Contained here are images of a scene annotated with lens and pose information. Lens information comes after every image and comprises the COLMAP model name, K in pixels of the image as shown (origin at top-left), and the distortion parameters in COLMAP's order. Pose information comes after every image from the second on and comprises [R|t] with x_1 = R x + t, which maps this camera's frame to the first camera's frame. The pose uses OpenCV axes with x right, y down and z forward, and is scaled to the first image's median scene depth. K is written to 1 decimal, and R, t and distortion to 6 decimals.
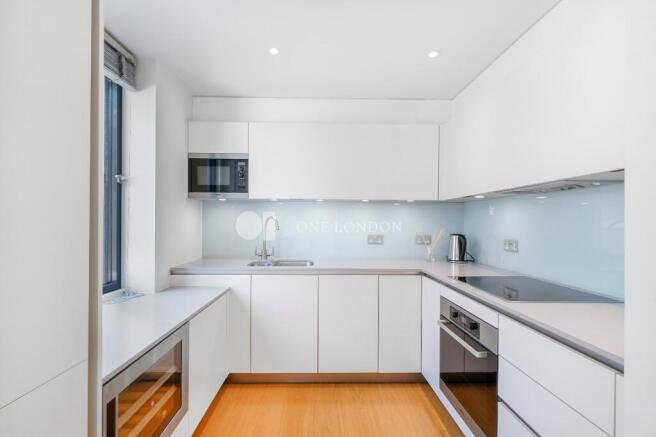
lens RADIAL K [[285.0, 0, 325.6], [0, 285.0, 223.1], [0, 0, 1]] dist [0.001567, 0.000229]
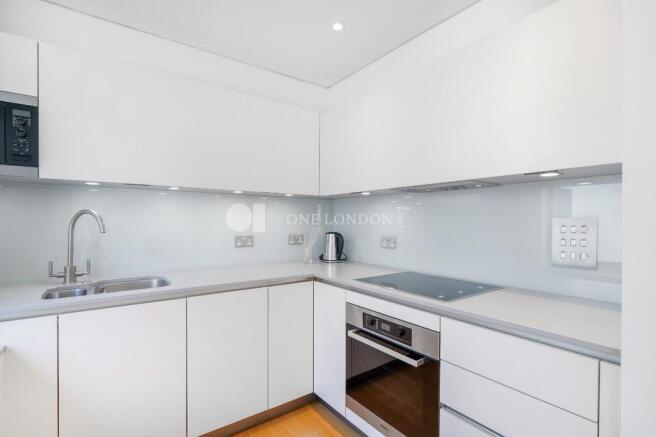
lens RADIAL K [[303.1, 0, 318.1], [0, 303.1, 223.4], [0, 0, 1]] dist [0.003019, -0.000209]
pose [[0.830441, -0.008692, 0.557039, -0.155342], [0.003800, 0.999943, 0.009939, -0.001459], [-0.557094, -0.006137, 0.830427, 0.209500]]
